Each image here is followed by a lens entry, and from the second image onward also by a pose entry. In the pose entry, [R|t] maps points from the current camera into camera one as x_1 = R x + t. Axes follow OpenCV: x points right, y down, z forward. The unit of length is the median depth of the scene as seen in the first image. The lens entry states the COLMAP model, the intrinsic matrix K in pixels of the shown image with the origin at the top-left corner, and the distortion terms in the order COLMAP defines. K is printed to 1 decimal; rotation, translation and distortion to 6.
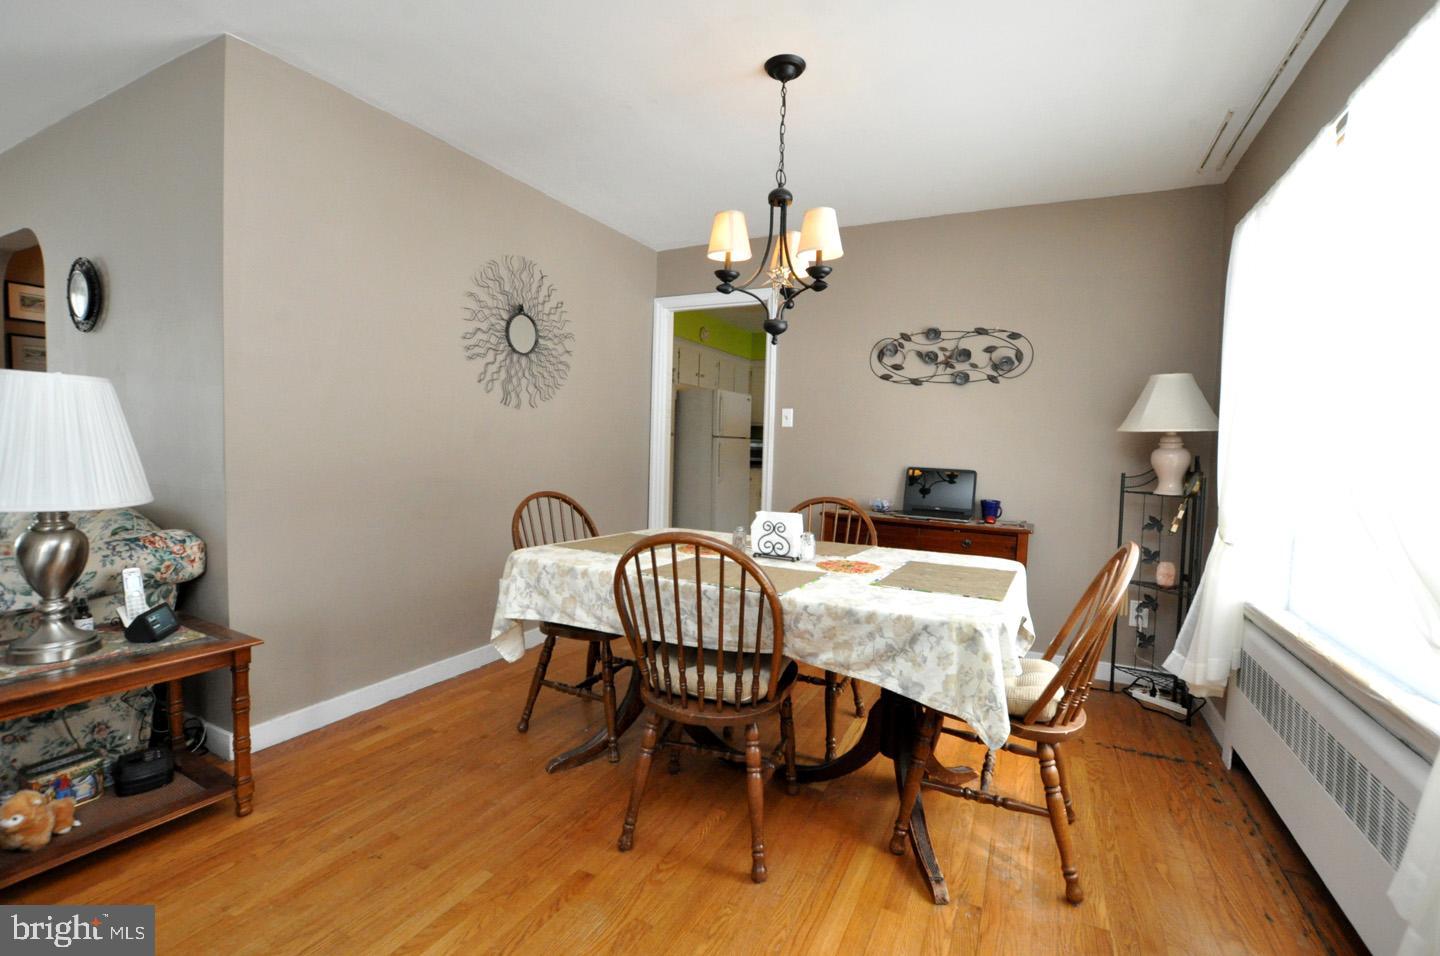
lens RADIAL K [[632.4, 0, 723.0], [0, 632.4, 478.0], [0, 0, 1]] dist [-0.034667, 0.005025]
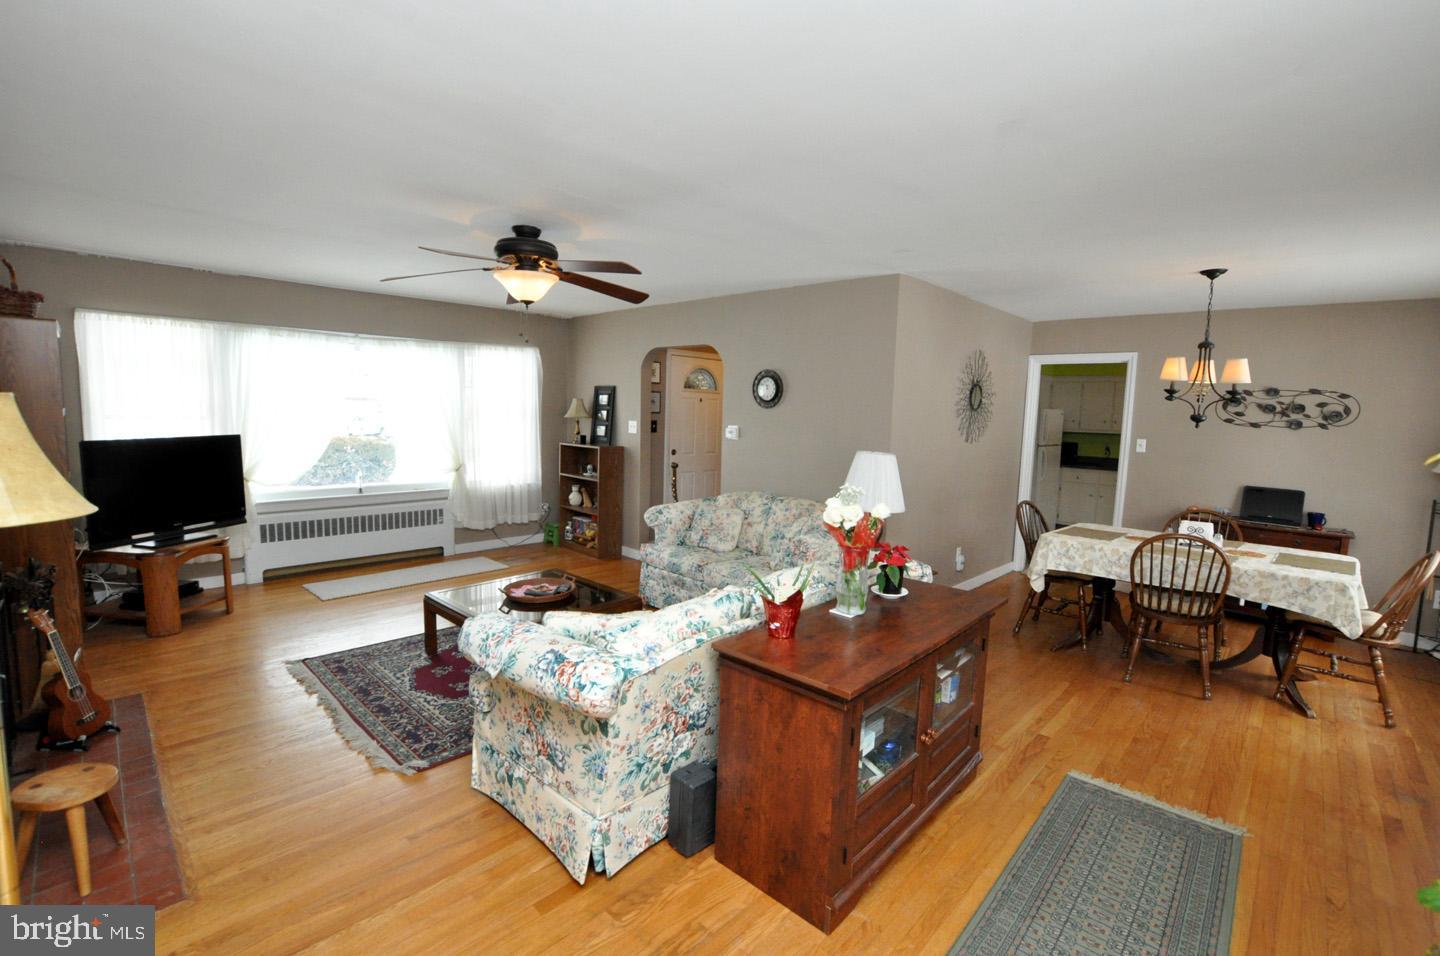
lens RADIAL K [[632.4, 0, 723.0], [0, 632.4, 478.0], [0, 0, 1]] dist [-0.034667, 0.005025]
pose [[0.956375, 0.029673, -0.290632, -0.714683], [-0.017389, 0.998846, 0.044760, -0.129841], [0.291625, -0.037754, 0.955787, -1.119421]]
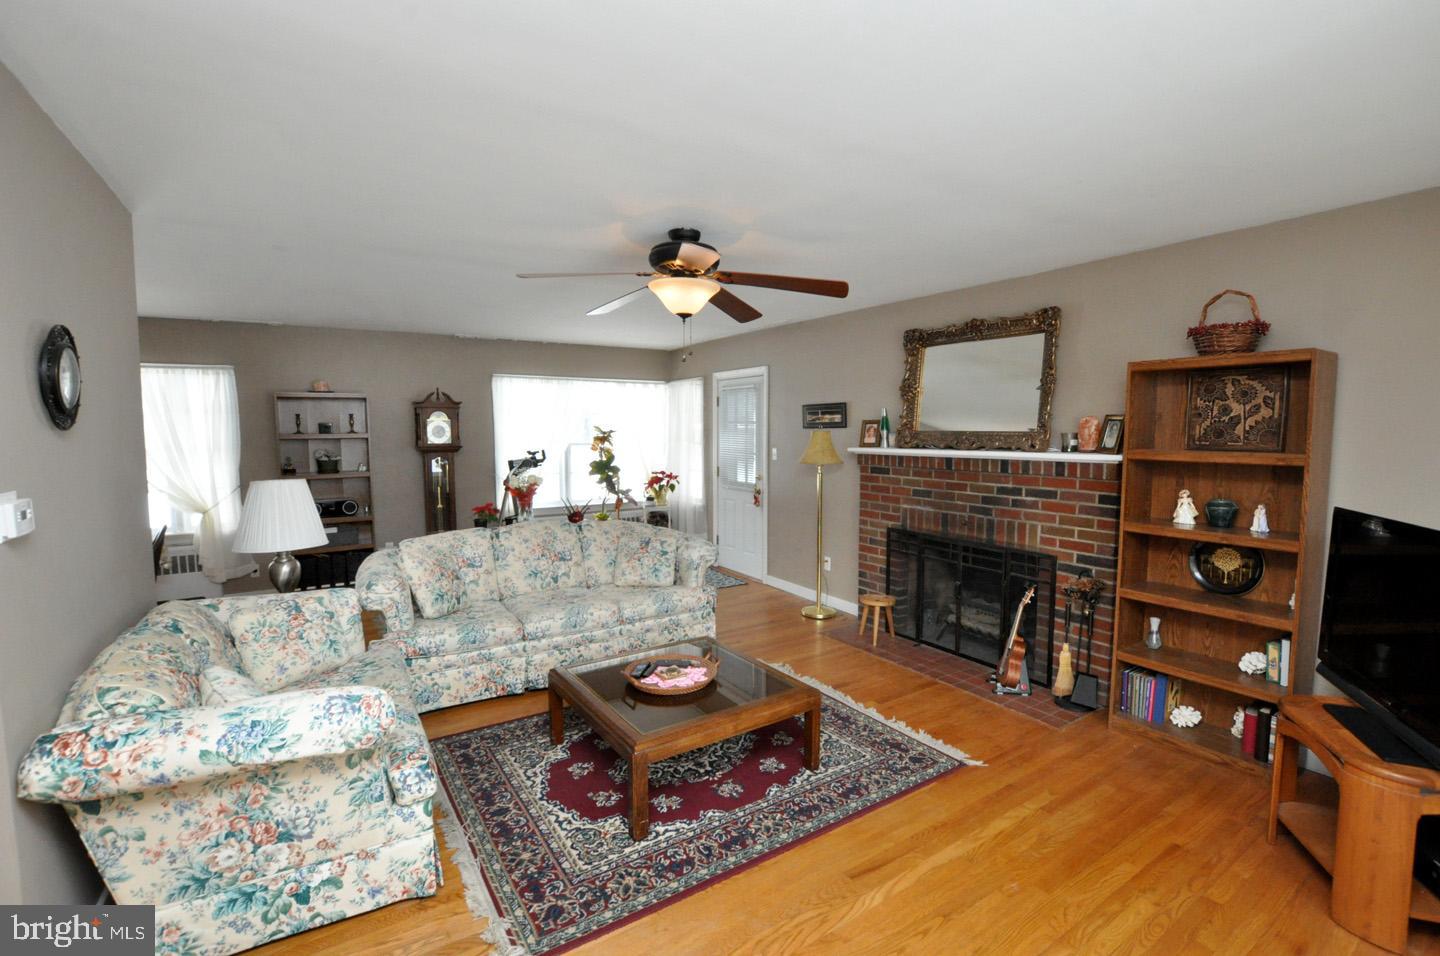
lens RADIAL K [[632.4, 0, 723.0], [0, 632.4, 478.0], [0, 0, 1]] dist [-0.034667, 0.005025]
pose [[-0.861119, -0.068906, 0.503713, -2.468377], [0.006640, 0.989164, 0.146666, -0.340640], [-0.508361, 0.129641, -0.851330, 1.454806]]
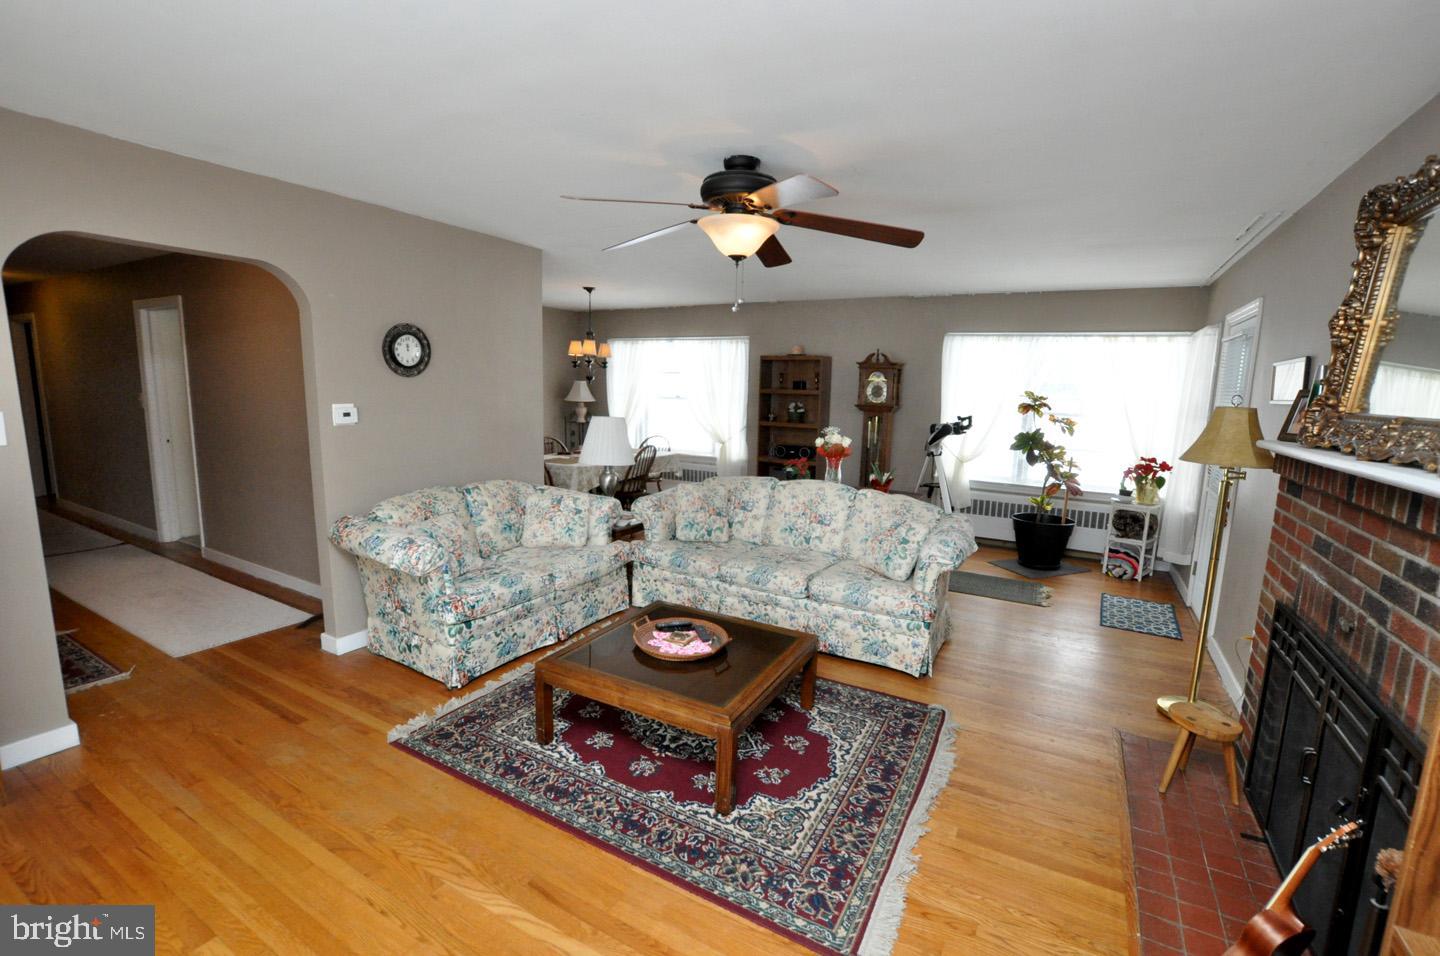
lens RADIAL K [[633.4, 0, 720.0], [0, 633.4, 478.0], [0, 0, 1]] dist [-0.027431, 0.000084]
pose [[0.051952, -0.176917, 0.982854, -2.957970], [0.034669, 0.983909, 0.175274, -0.287041], [-0.998048, 0.024968, 0.057249, 0.245105]]
